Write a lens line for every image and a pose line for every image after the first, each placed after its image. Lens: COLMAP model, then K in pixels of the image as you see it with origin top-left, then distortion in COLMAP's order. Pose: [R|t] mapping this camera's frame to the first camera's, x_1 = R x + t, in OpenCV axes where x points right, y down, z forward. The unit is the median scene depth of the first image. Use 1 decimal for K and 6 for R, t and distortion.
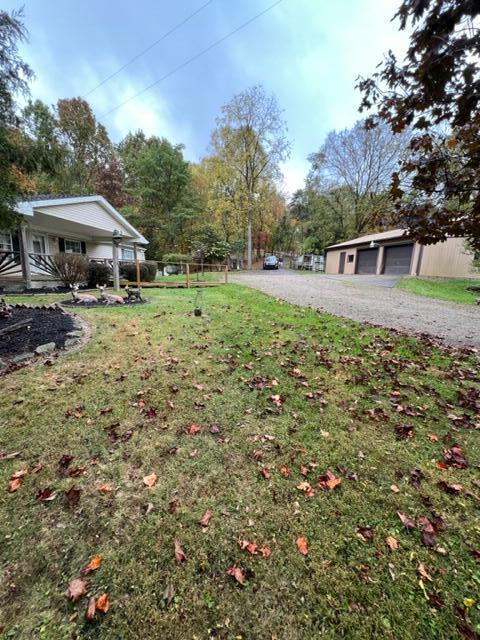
lens RADIAL K [[258.0, 0, 243.2], [0, 258.0, 319.5], [0, 0, 1]] dist [0.000223, -0.000320]
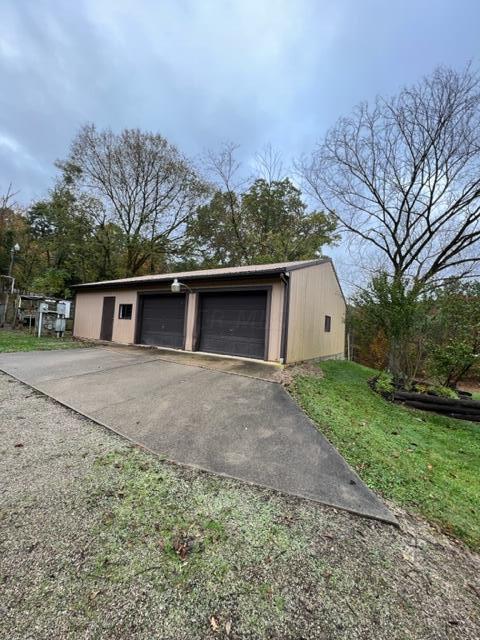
lens RADIAL K [[258.0, 0, 243.2], [0, 258.0, 319.5], [0, 0, 1]] dist [0.000223, -0.000320]
pose [[0.681533, 0.025642, 0.731338, 0.216836], [0.102159, 0.986266, -0.129782, -0.138816], [-0.724622, 0.163163, 0.669553, 0.529536]]
